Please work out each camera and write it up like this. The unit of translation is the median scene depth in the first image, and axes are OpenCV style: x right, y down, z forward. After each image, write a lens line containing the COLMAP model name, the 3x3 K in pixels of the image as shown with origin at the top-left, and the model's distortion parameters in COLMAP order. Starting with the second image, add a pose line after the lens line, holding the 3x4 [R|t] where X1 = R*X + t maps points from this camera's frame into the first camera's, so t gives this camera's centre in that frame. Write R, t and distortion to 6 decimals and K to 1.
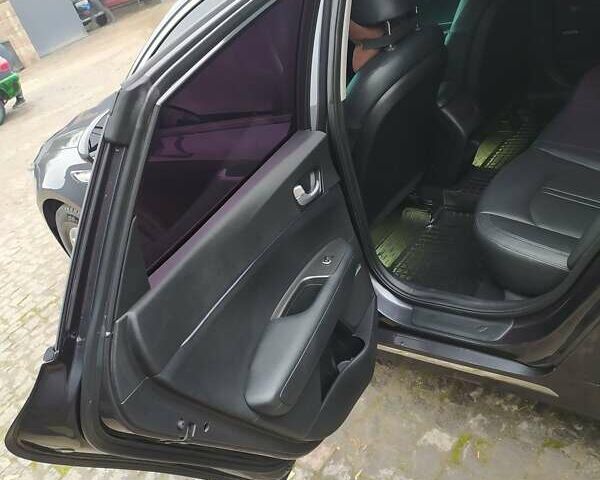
lens RADIAL K [[592.3, 0, 300.0], [0, 592.3, 240.0], [0, 0, 1]] dist [0.045463, -0.004862]
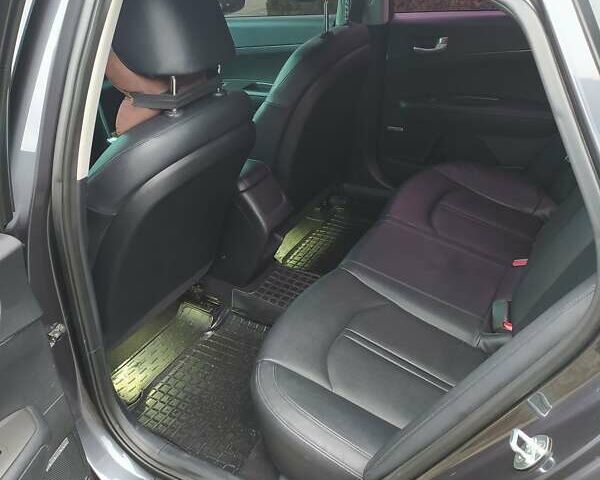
lens RADIAL K [[592.3, 0, 300.0], [0, 592.3, 240.0], [0, 0, 1]] dist [0.045463, -0.004862]
pose [[0.940109, 0.151773, 0.305222, 0.093379], [-0.138880, 0.988261, -0.063657, -0.140761], [-0.311301, 0.017455, 0.950151, 0.274960]]
